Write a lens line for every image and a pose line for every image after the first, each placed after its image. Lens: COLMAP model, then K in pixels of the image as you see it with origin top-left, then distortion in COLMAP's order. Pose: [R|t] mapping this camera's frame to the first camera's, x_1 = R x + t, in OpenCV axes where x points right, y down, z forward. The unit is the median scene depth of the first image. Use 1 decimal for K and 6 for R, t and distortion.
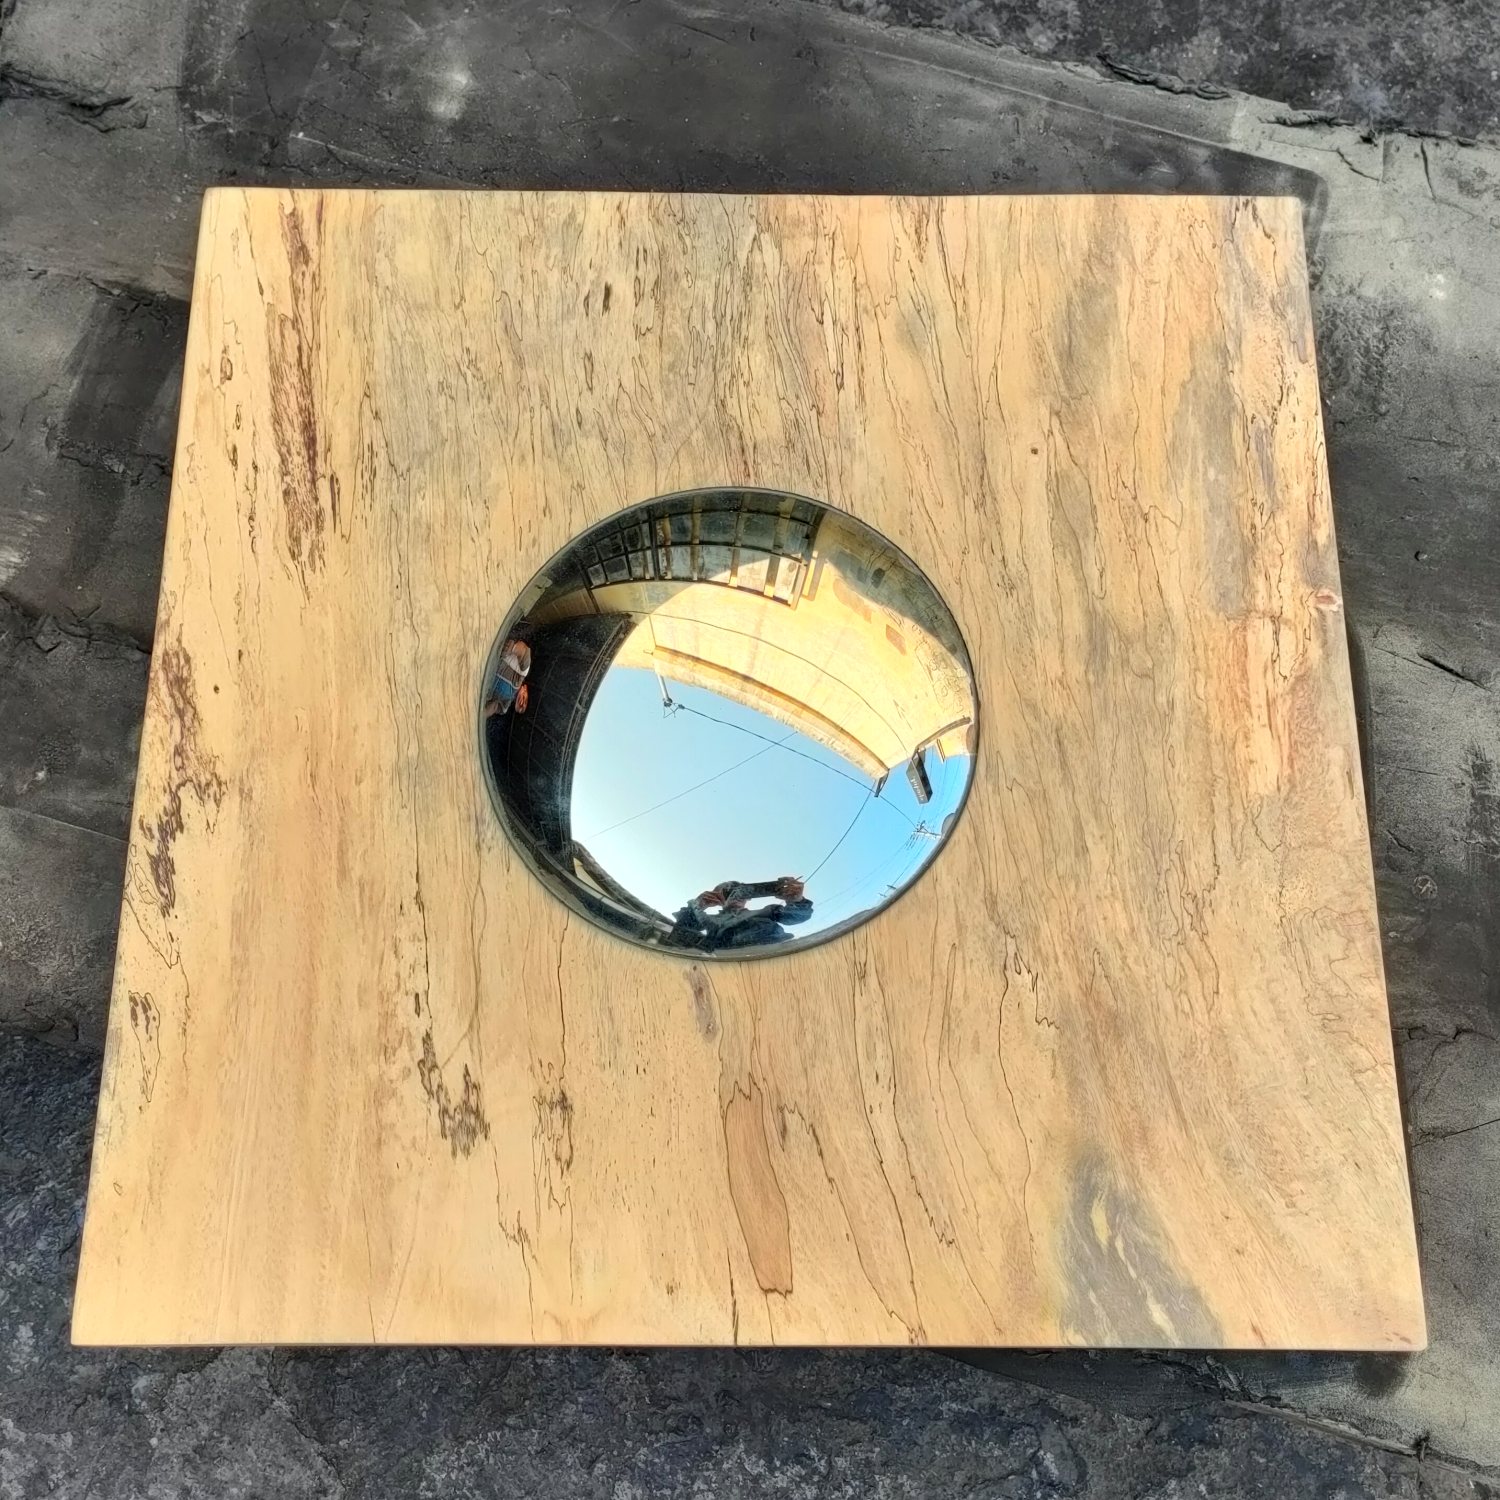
lens RADIAL K [[1477.3, 0, 829.8], [0, 1477.3, 928.4], [0, 0, 1]] dist [0.031296, 0.000000]
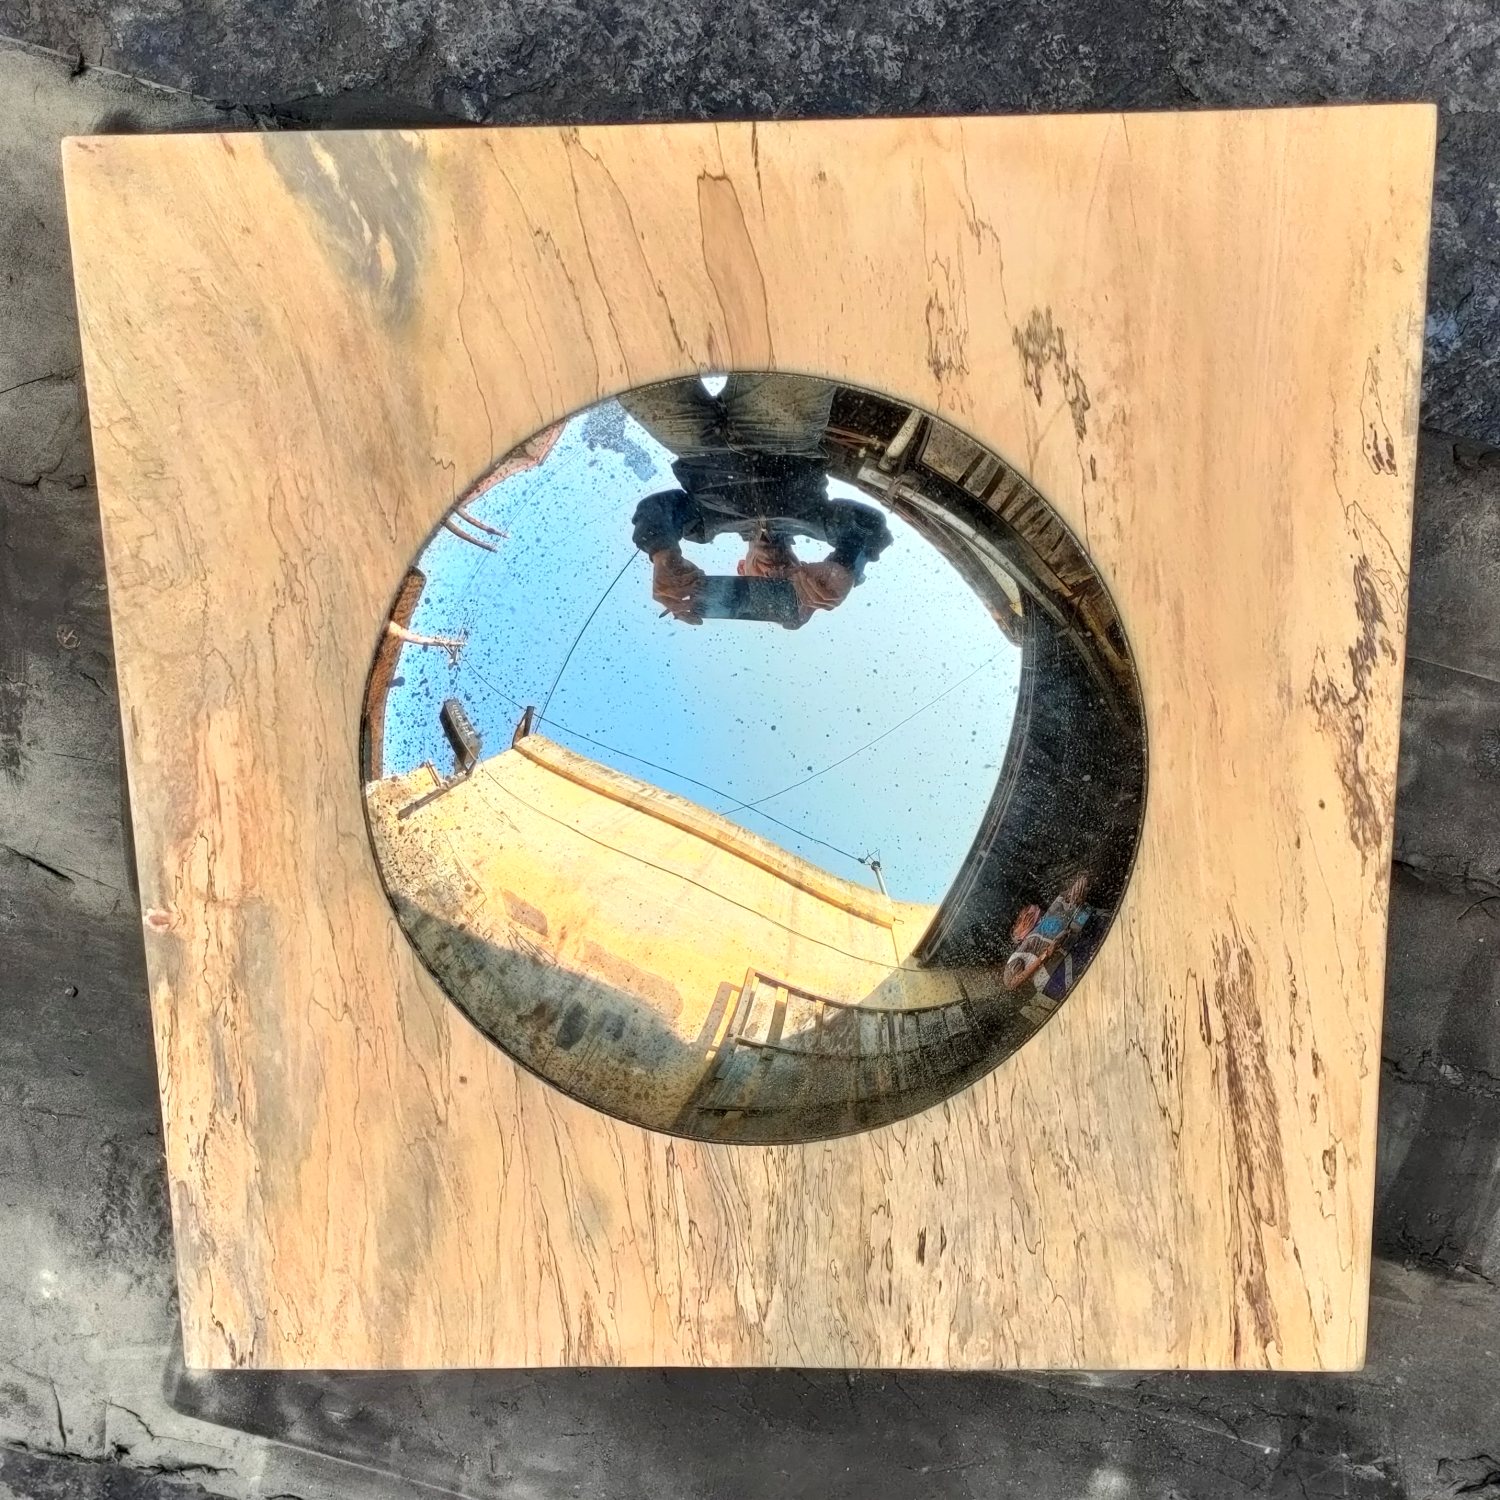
lens RADIAL K [[1477.3, 0, 696.3], [0, 1477.3, 630.1], [0, 0, 1]] dist [0.031296, 0.000000]
pose [[-0.999586, 0.014419, 0.024911, -0.039052], [-0.012359, -0.996642, 0.080950, -0.116491], [0.025994, 0.080608, 0.996407, 0.038692]]
